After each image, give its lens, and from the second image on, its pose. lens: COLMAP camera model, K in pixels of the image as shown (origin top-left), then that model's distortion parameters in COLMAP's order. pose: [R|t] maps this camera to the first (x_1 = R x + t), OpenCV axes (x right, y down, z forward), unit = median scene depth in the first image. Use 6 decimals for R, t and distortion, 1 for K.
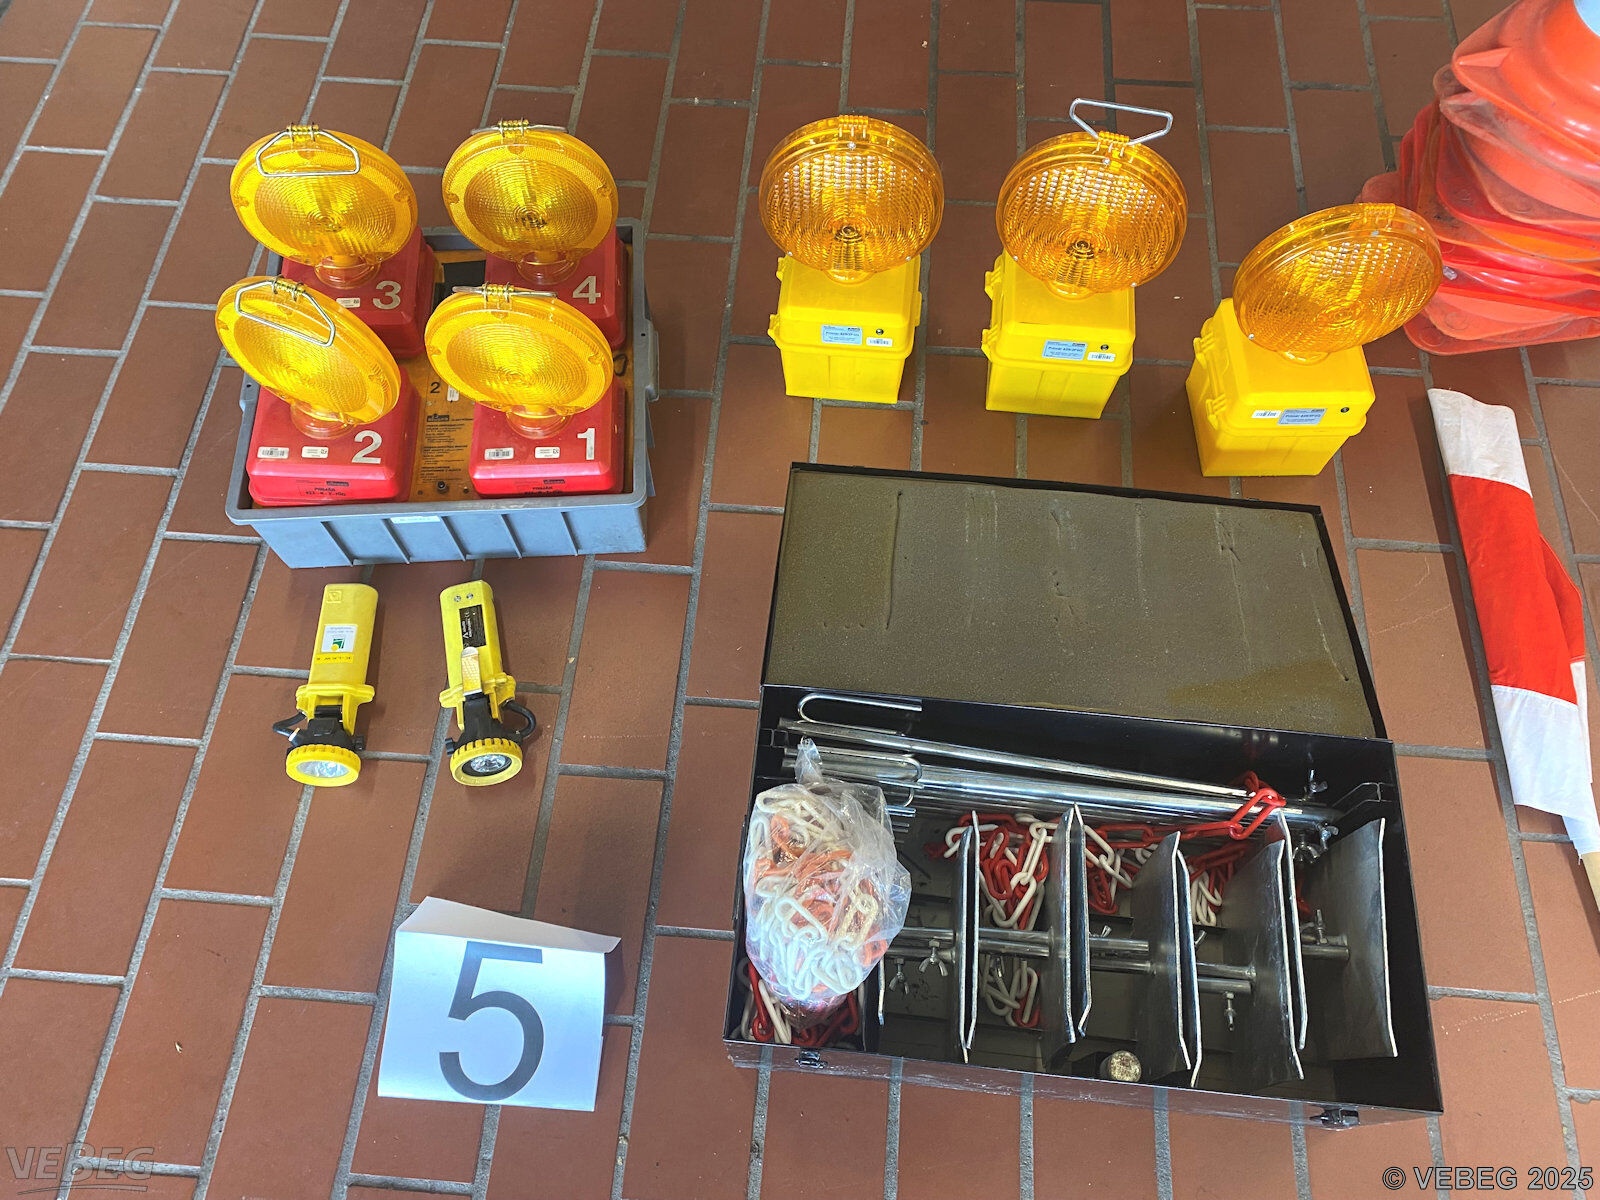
lens RADIAL K [[1196.4, 0, 794.7], [0, 1196.4, 593.6], [0, 0, 1]] dist [0.018164, -0.014359]
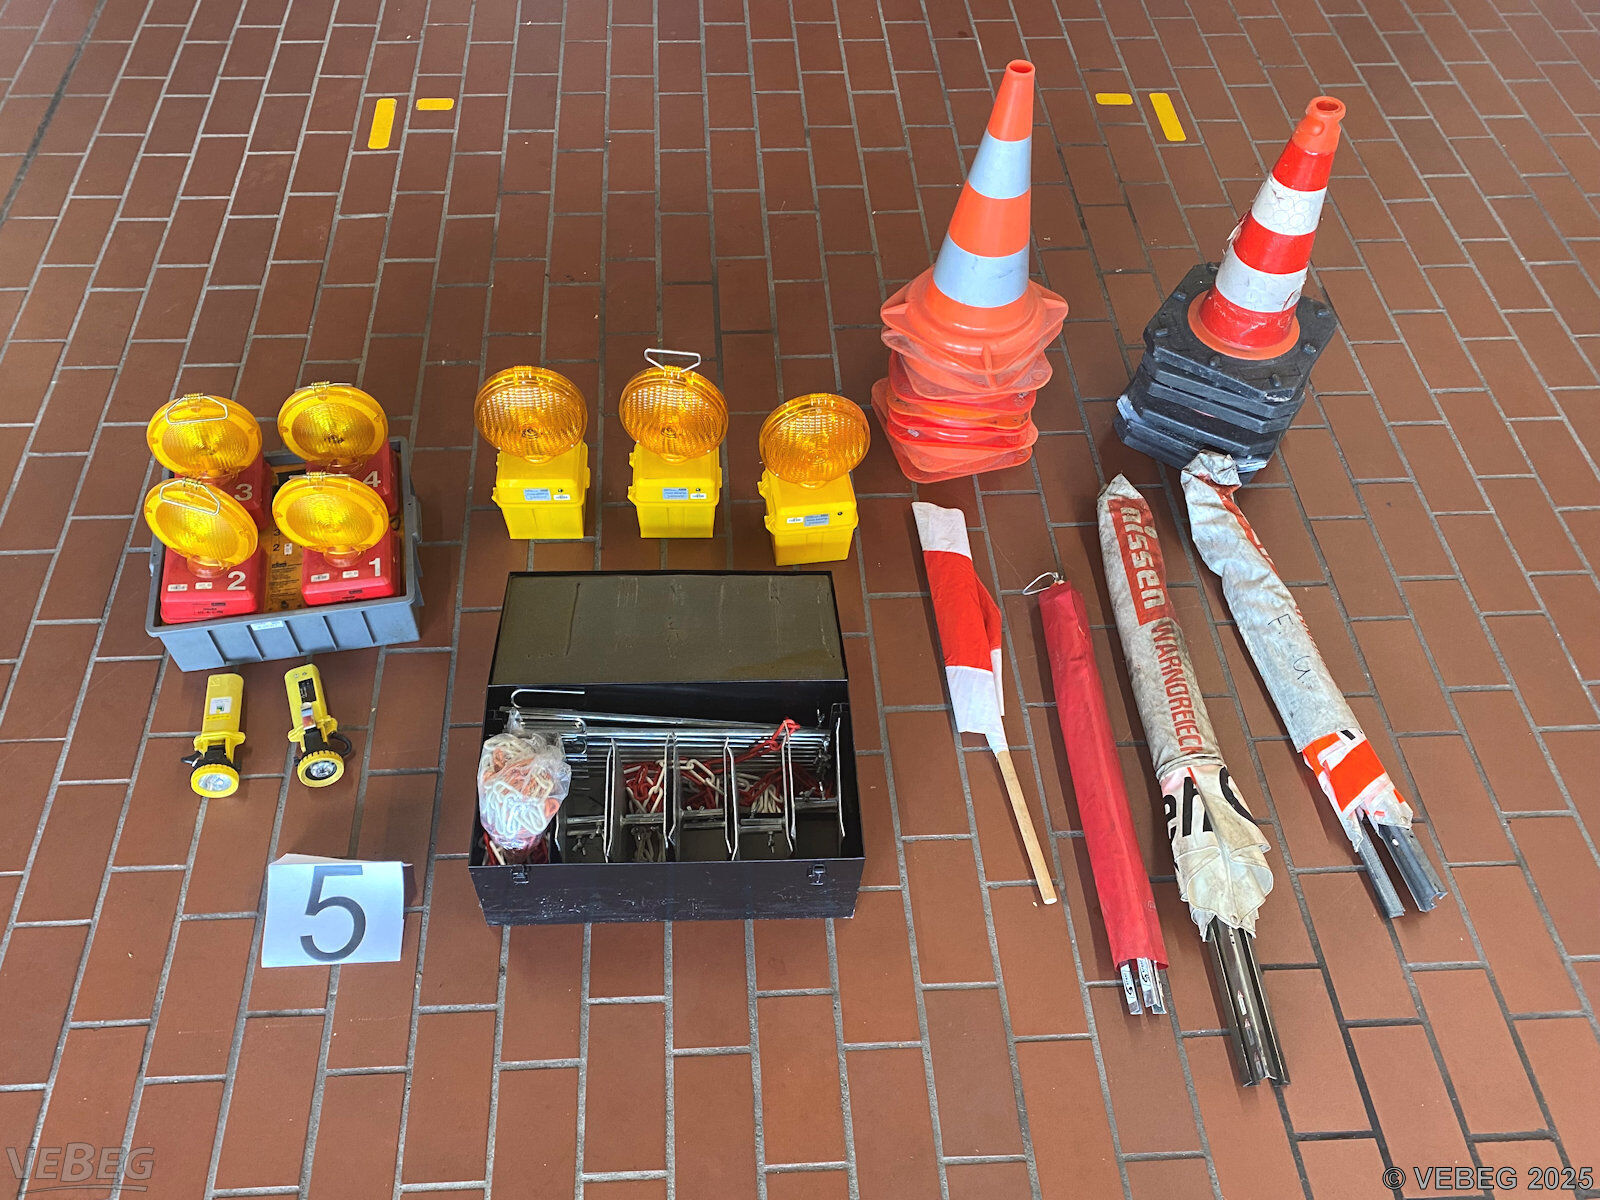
lens RADIAL K [[1277.7, 0, 745.0], [0, 1277.7, 614.9], [0, 0, 1]] dist [0.009636, -0.007161]
pose [[0.991638, -0.087467, 0.094886, 0.146876], [0.103154, 0.979053, -0.175543, 0.282583], [-0.077544, 0.183863, 0.979888, -0.698359]]
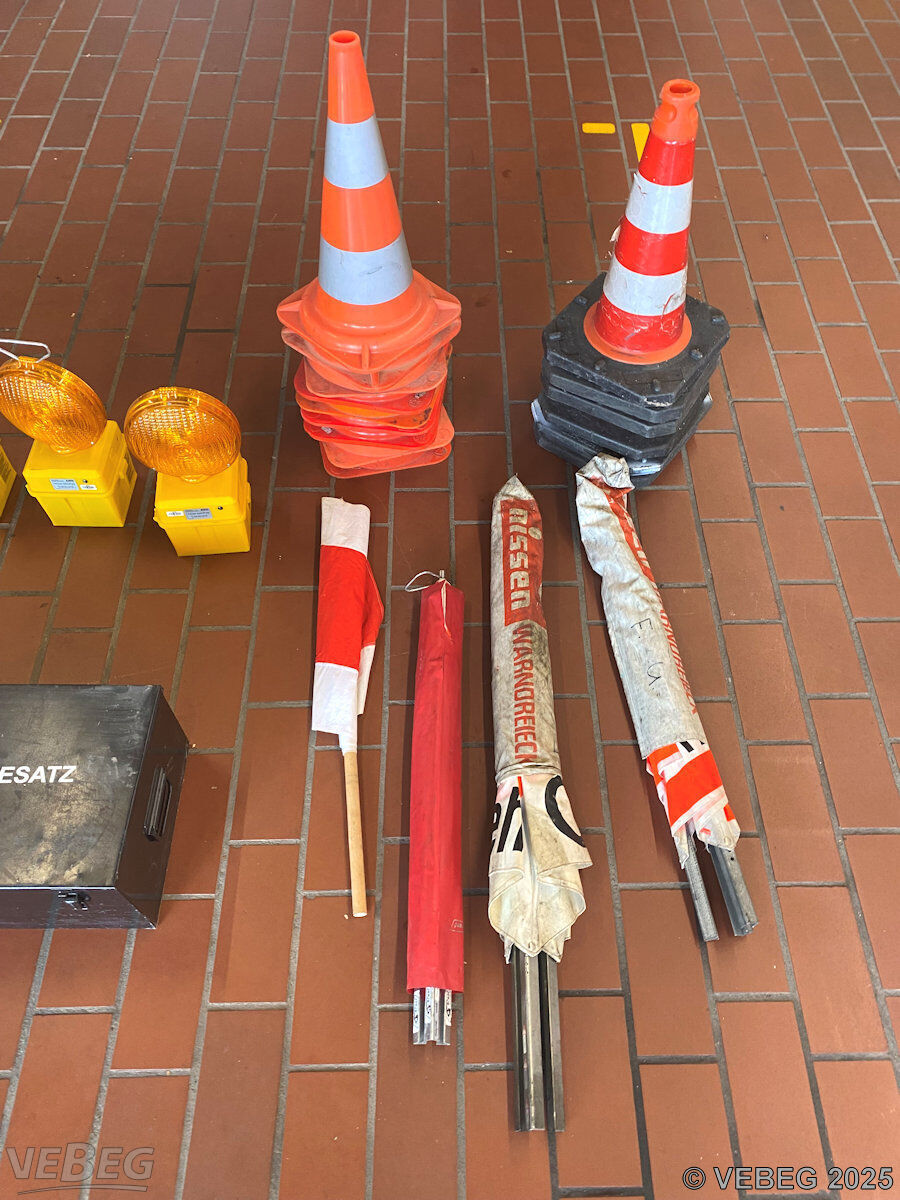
lens RADIAL K [[897.3, 0, 463.5], [0, 897.3, 609.5], [0, 0, 1]] dist [0.018164, -0.014359]
pose [[0.994894, -0.070911, 0.071813, 0.700490], [0.079055, 0.989889, -0.117775, 0.164661], [-0.062736, 0.122850, 0.990440, -0.260625]]
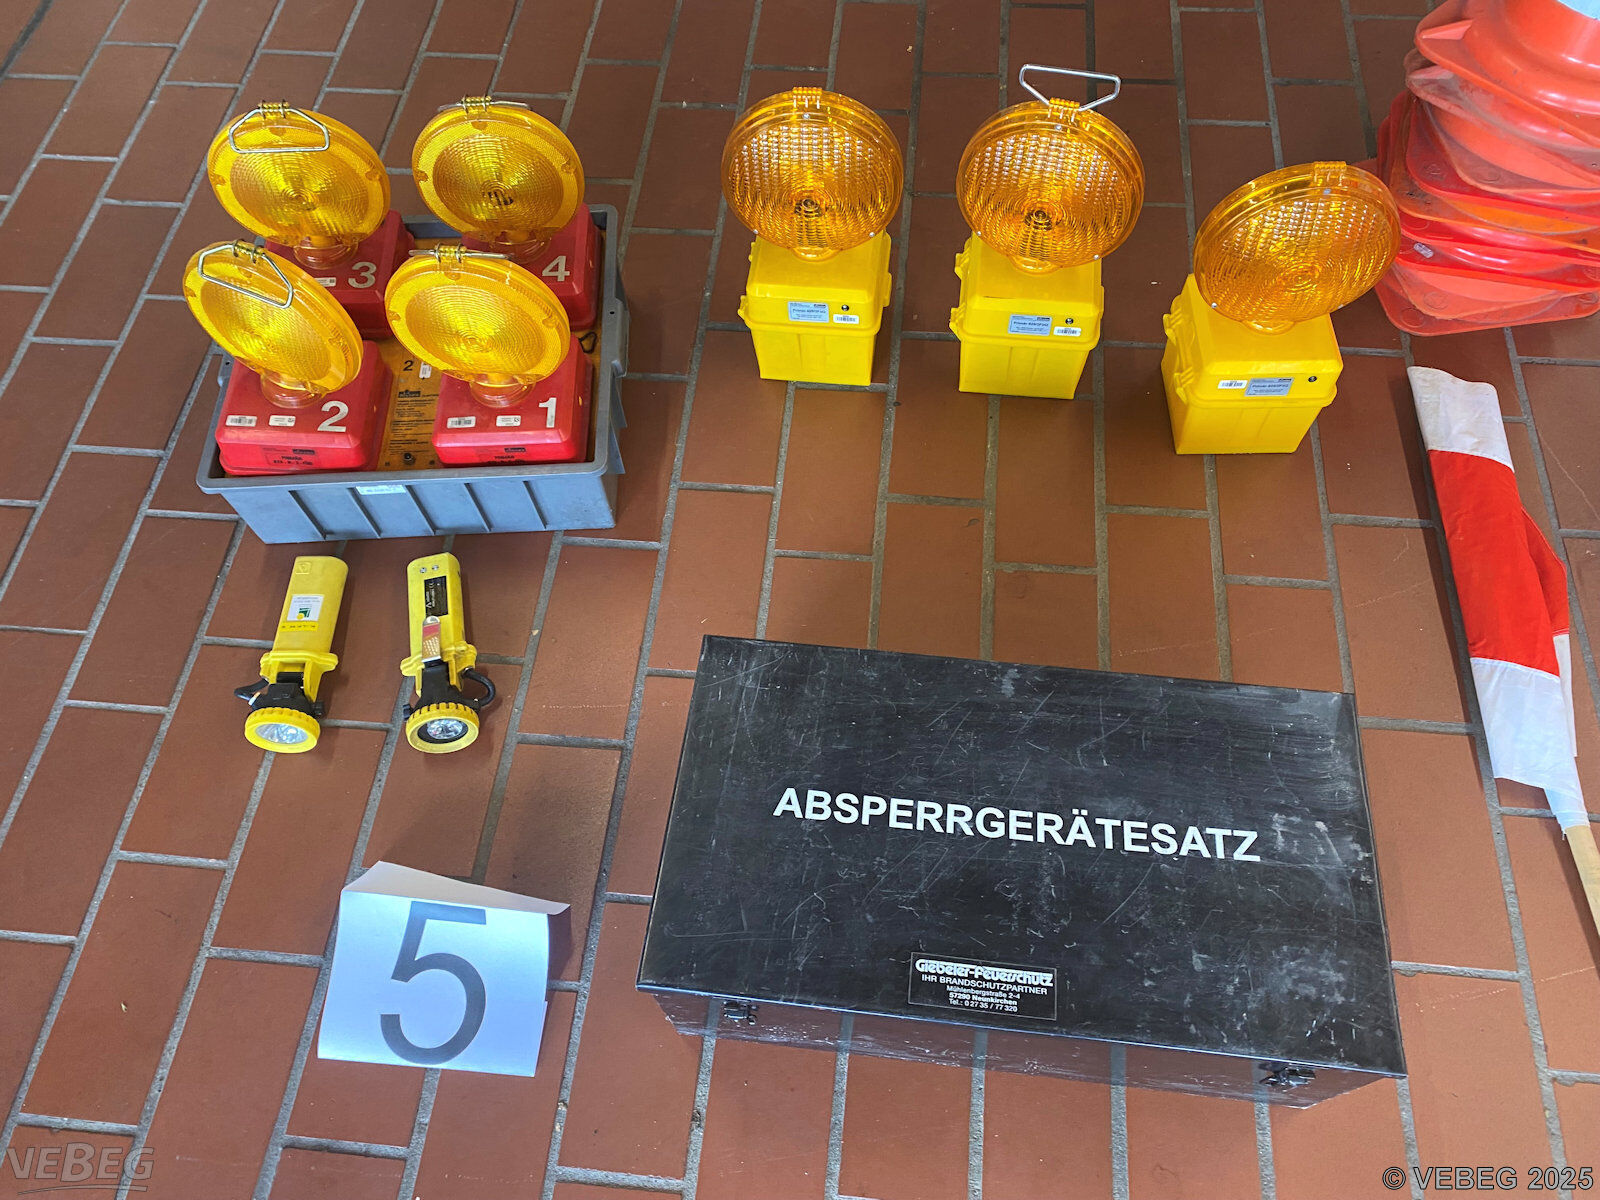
lens RADIAL K [[1196.4, 0, 804.0], [0, 1196.4, 584.8], [0, 0, 1]] dist [0.018164, -0.014359]
pose [[0.999274, 0.000968, -0.038089, 0.078021], [-0.003124, 0.998393, -0.056587, 0.073774], [0.037973, 0.056665, 0.997671, 0.007103]]
